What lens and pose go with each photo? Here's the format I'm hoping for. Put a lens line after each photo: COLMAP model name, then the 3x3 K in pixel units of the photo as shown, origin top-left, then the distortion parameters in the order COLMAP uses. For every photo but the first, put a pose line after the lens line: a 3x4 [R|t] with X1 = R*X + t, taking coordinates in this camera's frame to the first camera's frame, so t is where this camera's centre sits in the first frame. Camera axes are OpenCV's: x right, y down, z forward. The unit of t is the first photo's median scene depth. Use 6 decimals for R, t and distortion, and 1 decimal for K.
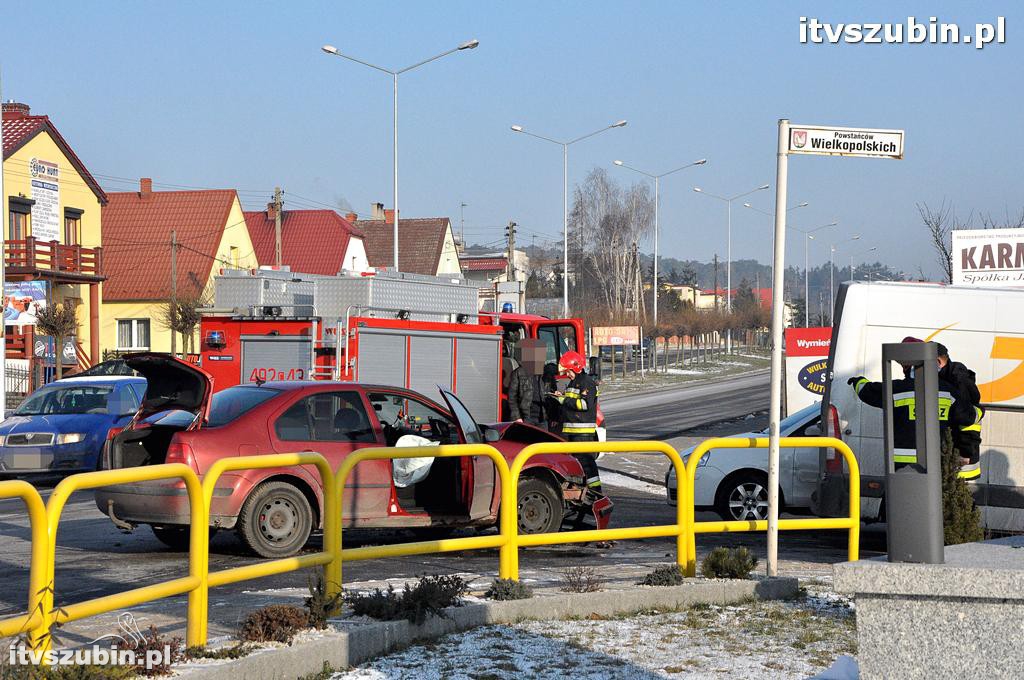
lens RADIAL K [[2377.1, 0, 512.0], [0, 2377.1, 340.0], [0, 0, 1]] dist [0.489236, 0.020242]
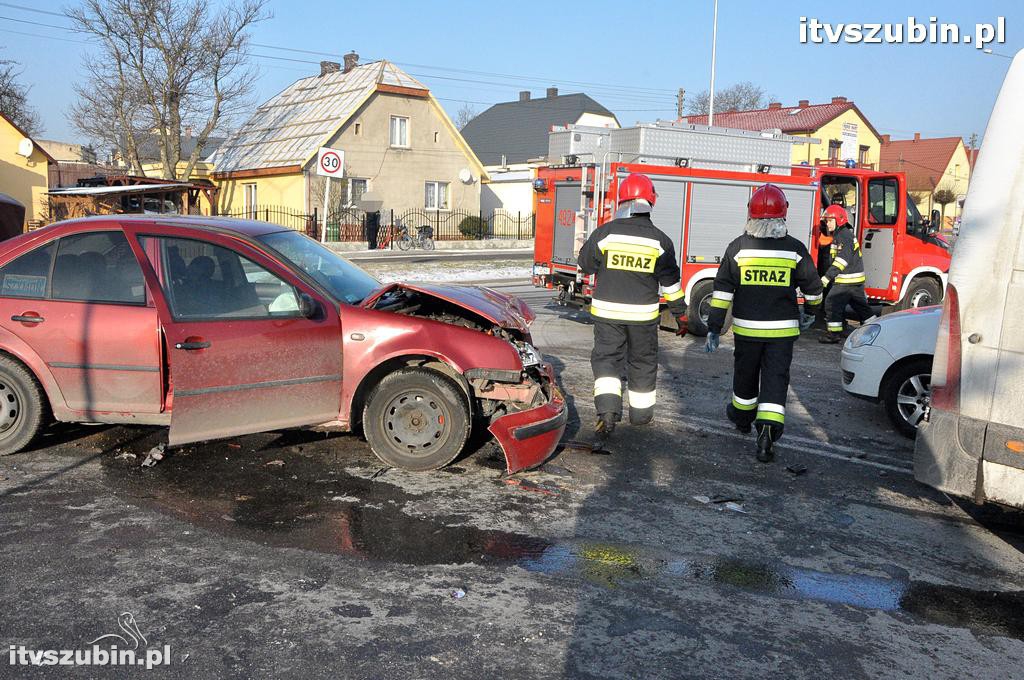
lens RADIAL K [[914.8, 0, 512.0], [0, 914.8, 340.0], [0, 0, 1]] dist [-0.109212, 0.181559]
pose [[0.818024, 0.097340, -0.566888, 0.131238], [-0.014807, 0.988813, 0.148422, 0.008836], [0.574994, -0.113018, 0.810314, 0.612792]]
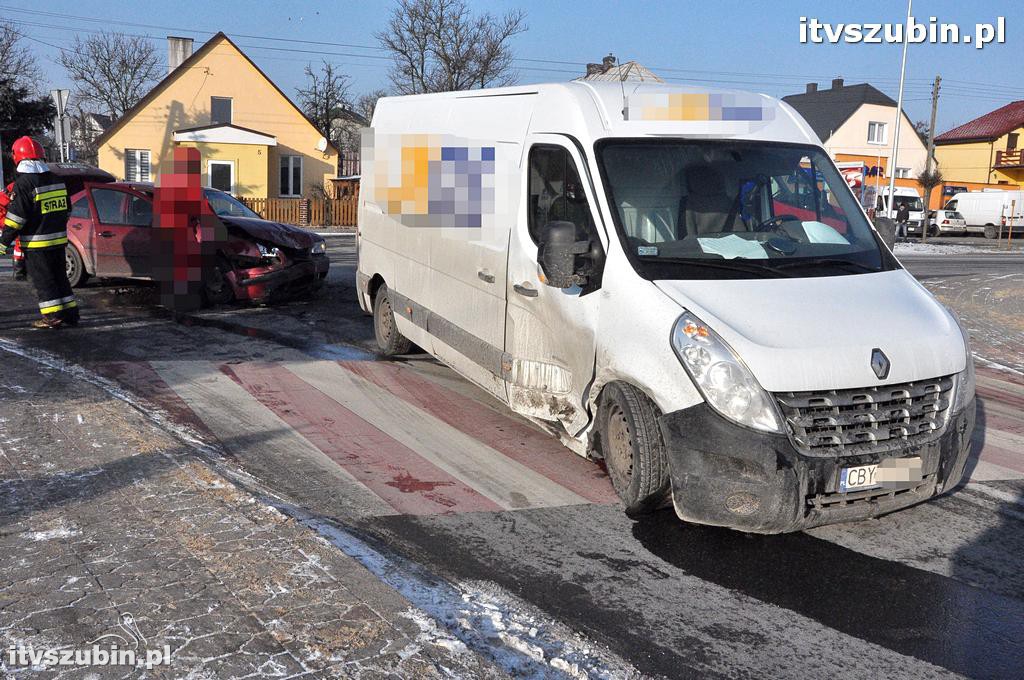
lens RADIAL K [[914.8, 0, 512.0], [0, 914.8, 340.0], [0, 0, 1]] dist [-0.109212, 0.181559]
pose [[0.544661, 0.148215, -0.825456, 0.416451], [-0.020642, 0.986330, 0.163481, 0.013000], [0.838402, -0.072003, 0.540275, 0.646682]]
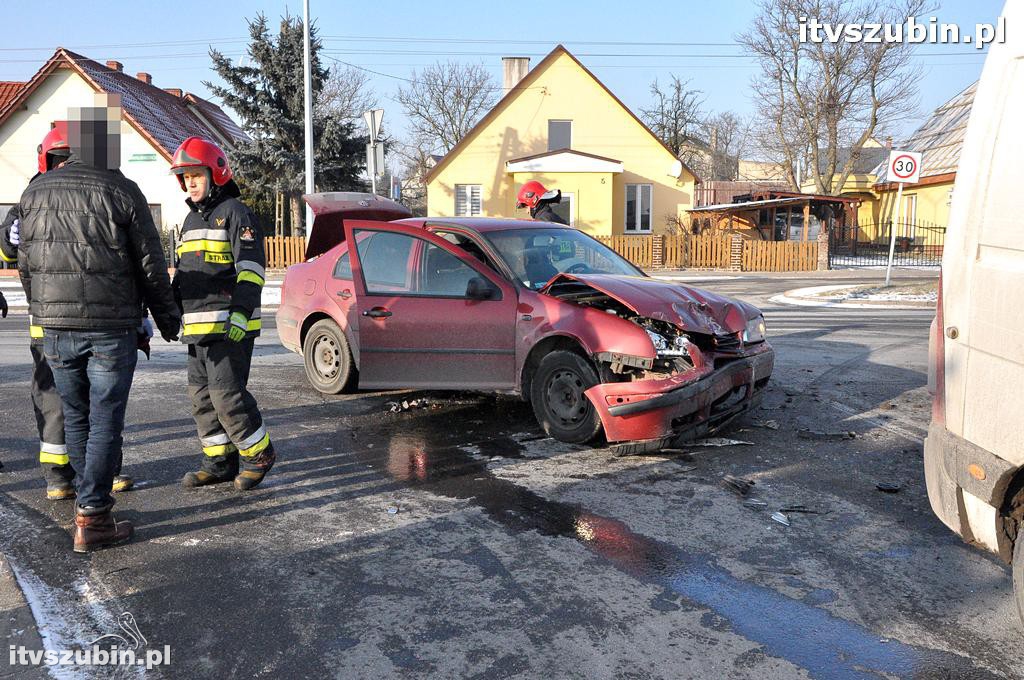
lens RADIAL K [[971.2, 0, 512.0], [0, 971.2, 340.0], [0, 0, 1]] dist [-0.034215, 0.006101]
pose [[0.224026, 0.114518, -0.967832, 0.221573], [0.015974, 0.992507, 0.121135, 0.014164], [0.974452, -0.042598, 0.220518, 0.694137]]
